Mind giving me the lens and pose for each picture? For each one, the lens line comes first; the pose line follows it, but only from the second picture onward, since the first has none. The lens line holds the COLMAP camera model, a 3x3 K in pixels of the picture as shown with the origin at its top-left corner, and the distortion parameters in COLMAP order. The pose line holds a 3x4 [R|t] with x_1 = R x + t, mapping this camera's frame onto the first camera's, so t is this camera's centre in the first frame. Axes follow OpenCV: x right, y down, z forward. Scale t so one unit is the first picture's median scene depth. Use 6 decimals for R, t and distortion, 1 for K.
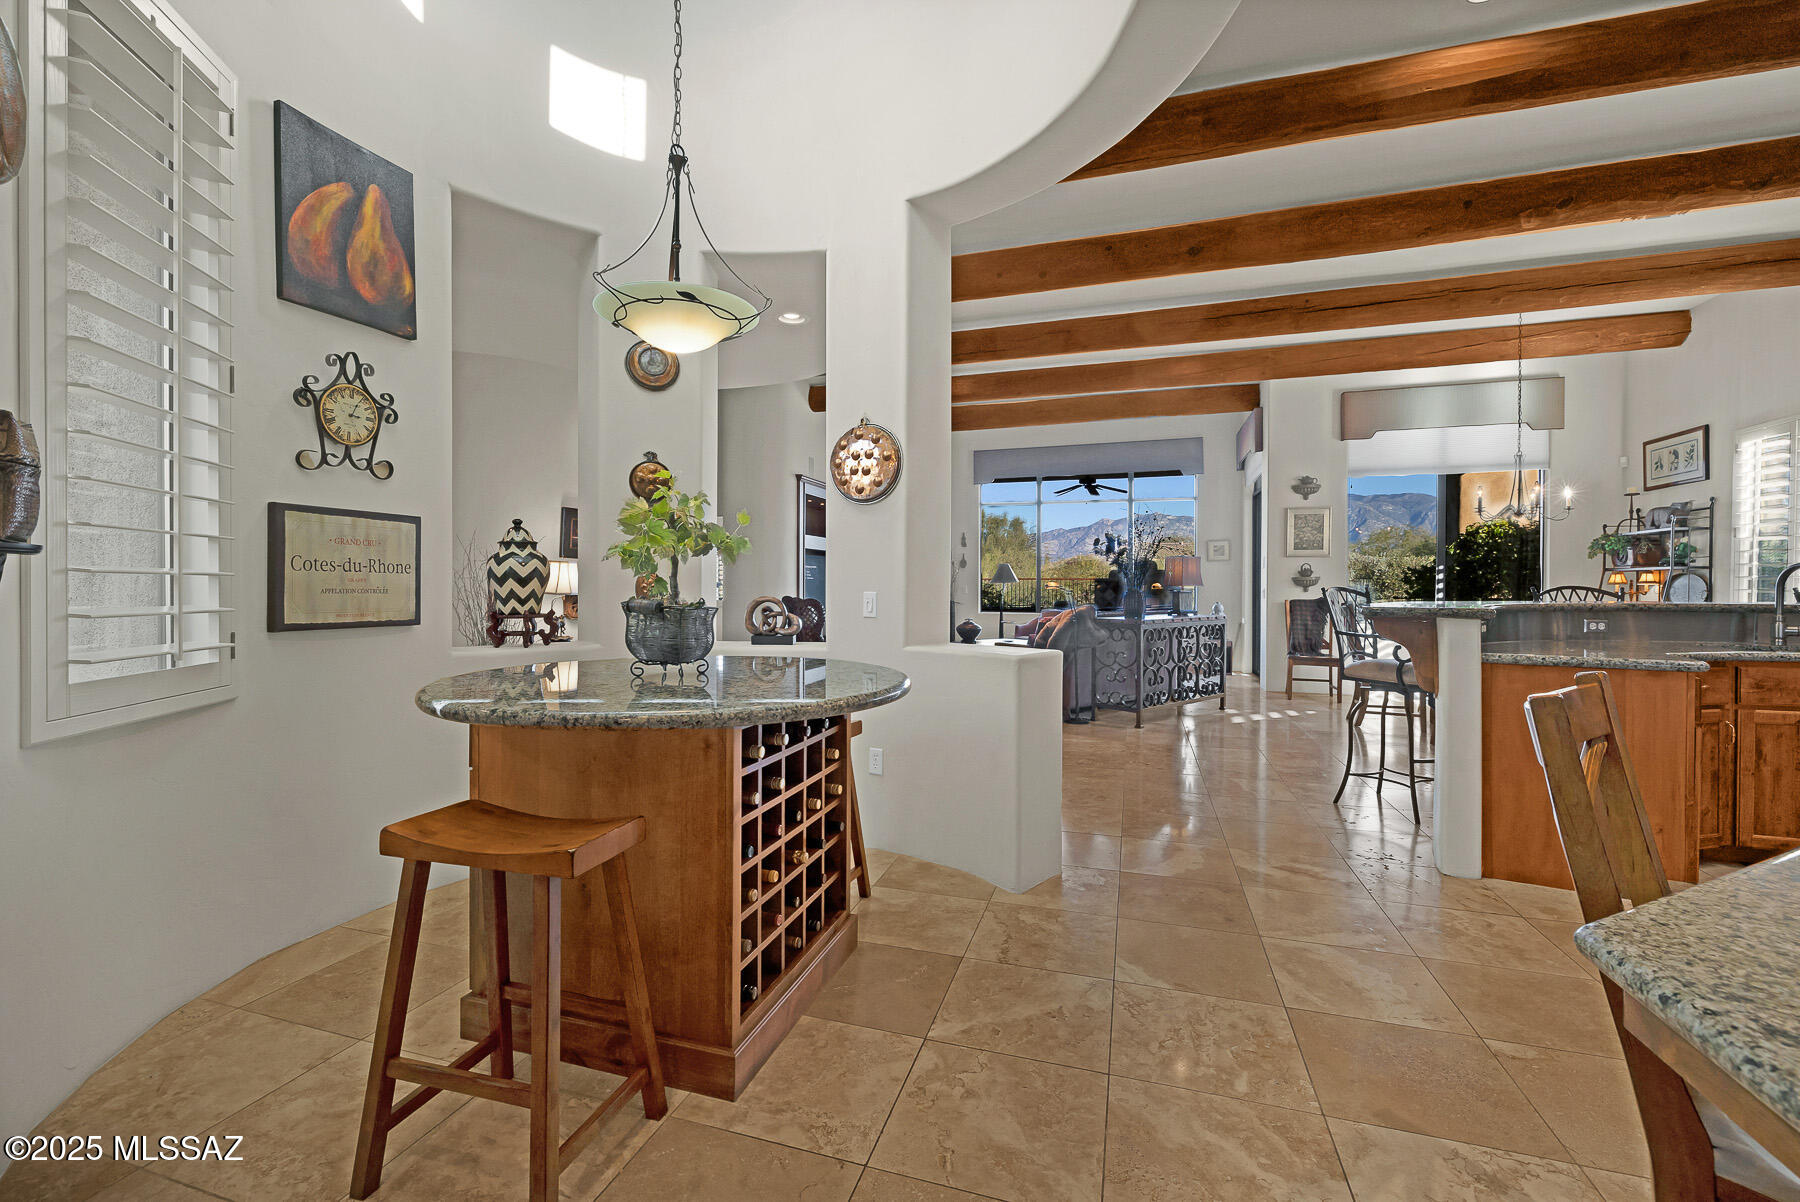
lens RADIAL K [[752.1, 0, 885.9], [0, 752.1, 605.2], [0, 0, 1]] dist [0.001188, -0.000948]
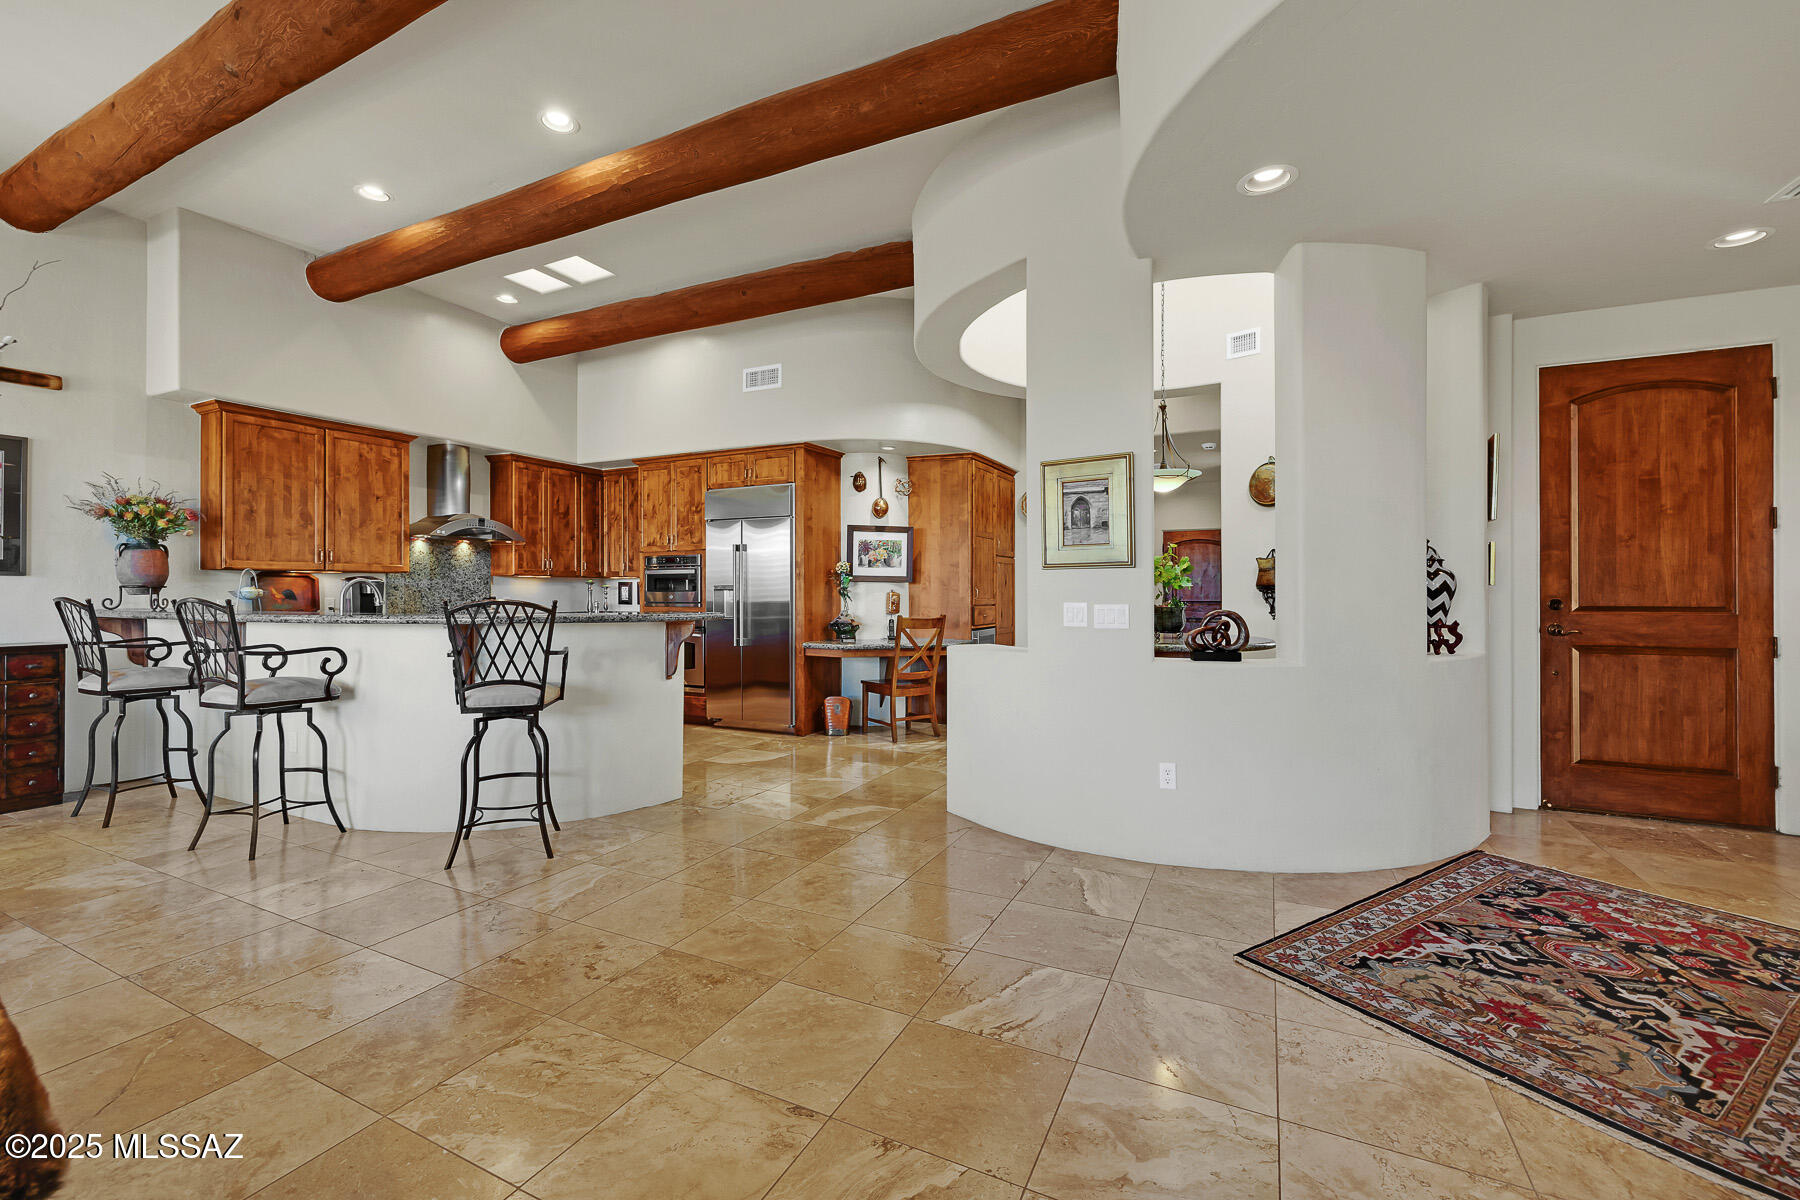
lens RADIAL K [[752.1, 0, 893.1], [0, 752.1, 593.7], [0, 0, 1]] dist [0.001188, -0.000948]
pose [[-0.988377, 0.000210, 0.152025, 0.051729], [0.003849, 0.999713, 0.023645, -0.027366], [-0.151976, 0.023955, -0.988094, 1.027999]]
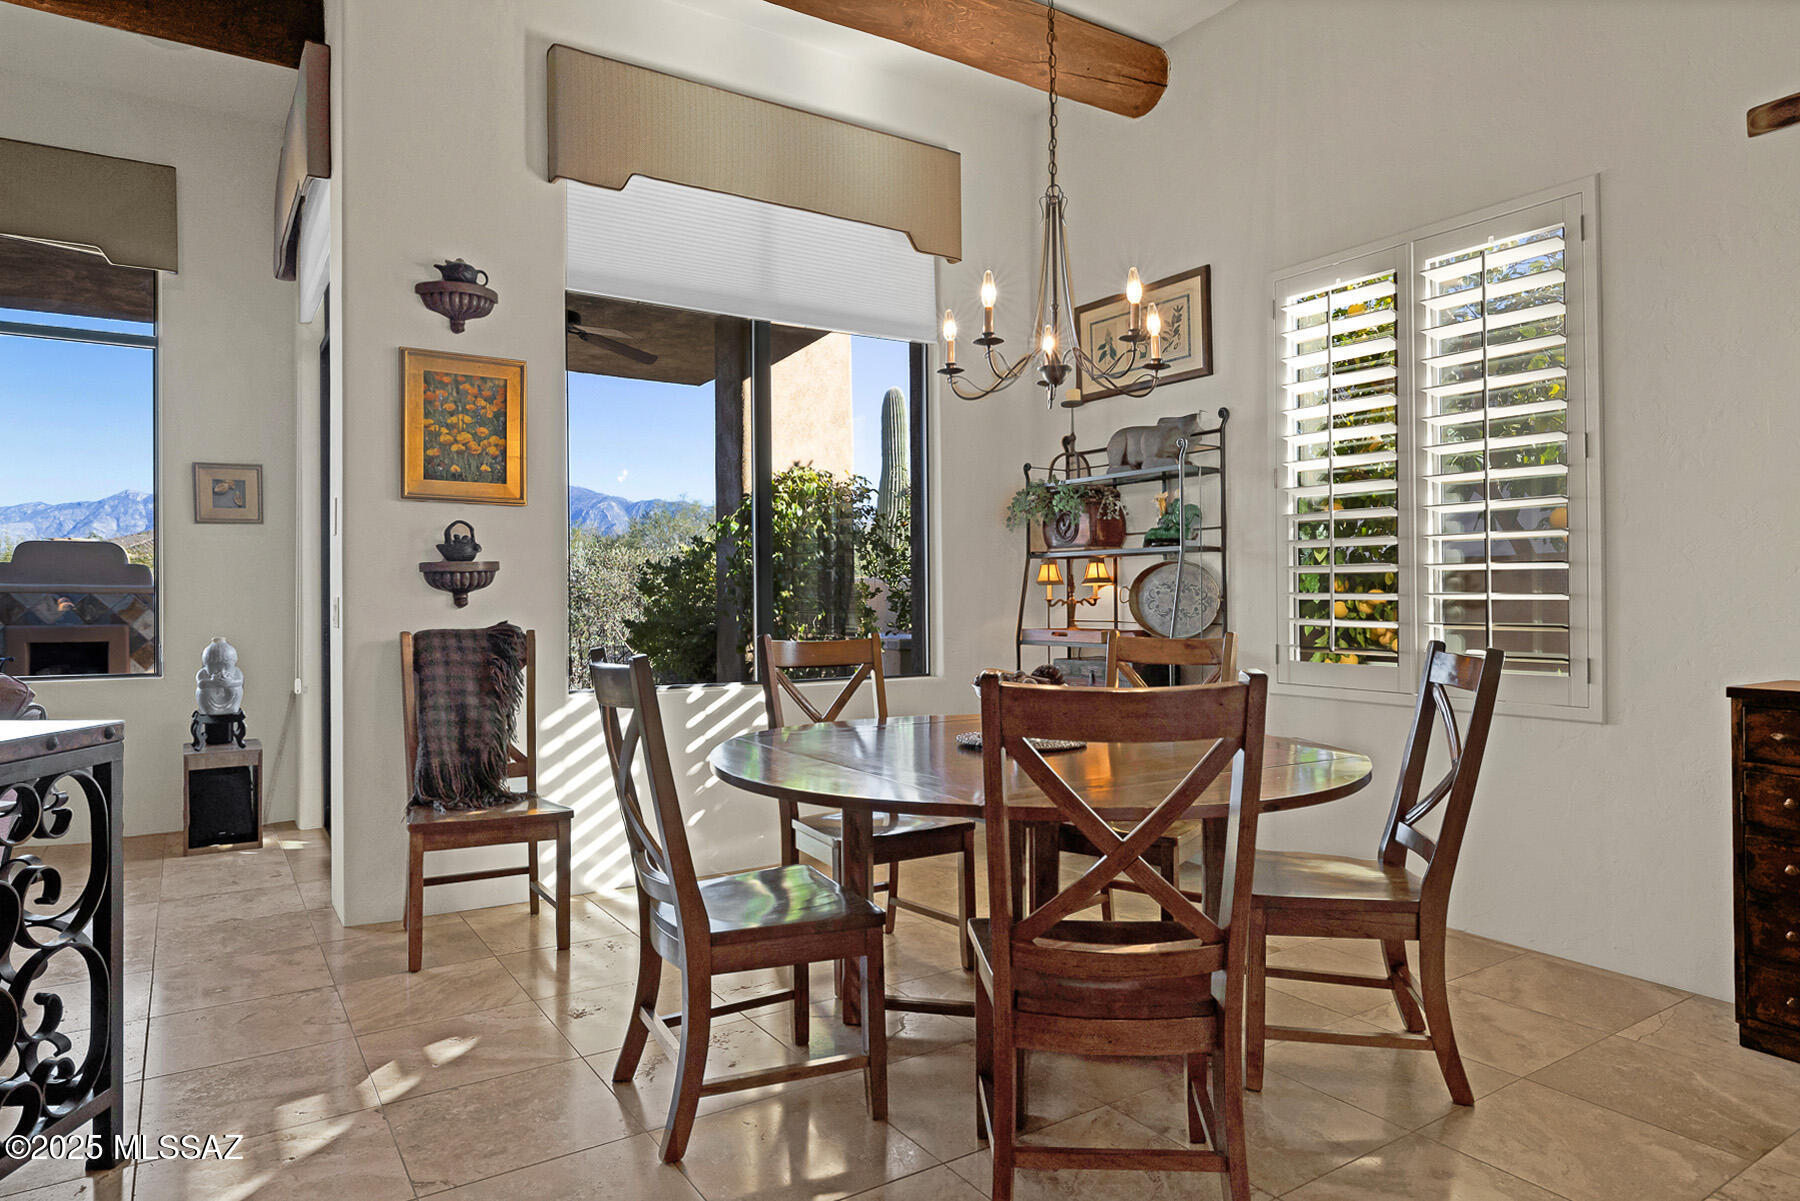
lens RADIAL K [[1083.5, 0, 897.6], [0, 1083.5, 576.6], [0, 0, 1]] dist [-0.003482, -0.001844]
pose [[0.626582, 0.009744, 0.779294, 0.357545], [0.024695, 0.999172, -0.032349, -0.012465], [-0.778964, 0.039514, 0.625822, 0.641520]]
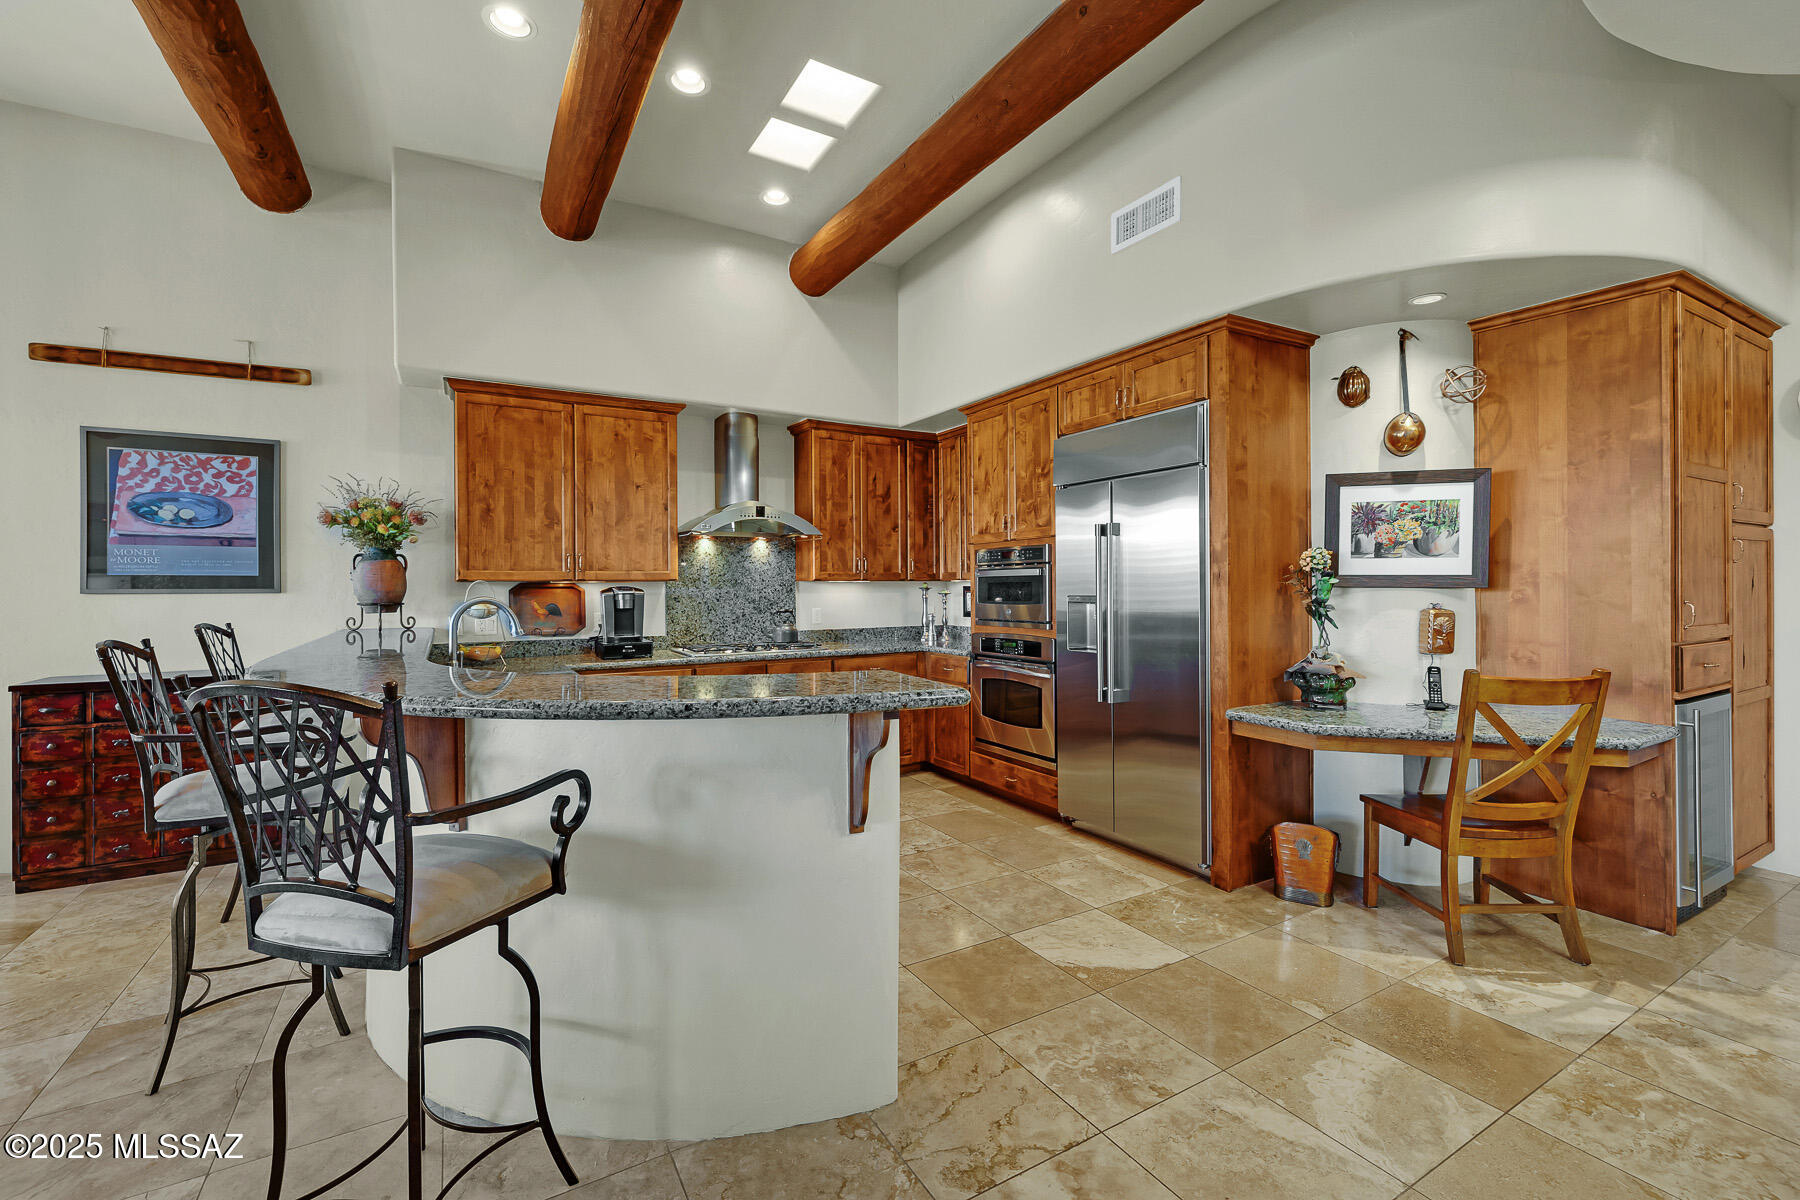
lens RADIAL K [[752.1, 0, 884.0], [0, 752.1, 592.7], [0, 0, 1]] dist [0.001188, -0.000948]
pose [[-0.739554, -0.000417, 0.673097, 0.141085], [0.021303, 0.999484, 0.024025, -0.034655], [-0.672760, 0.032106, -0.739164, 0.631705]]
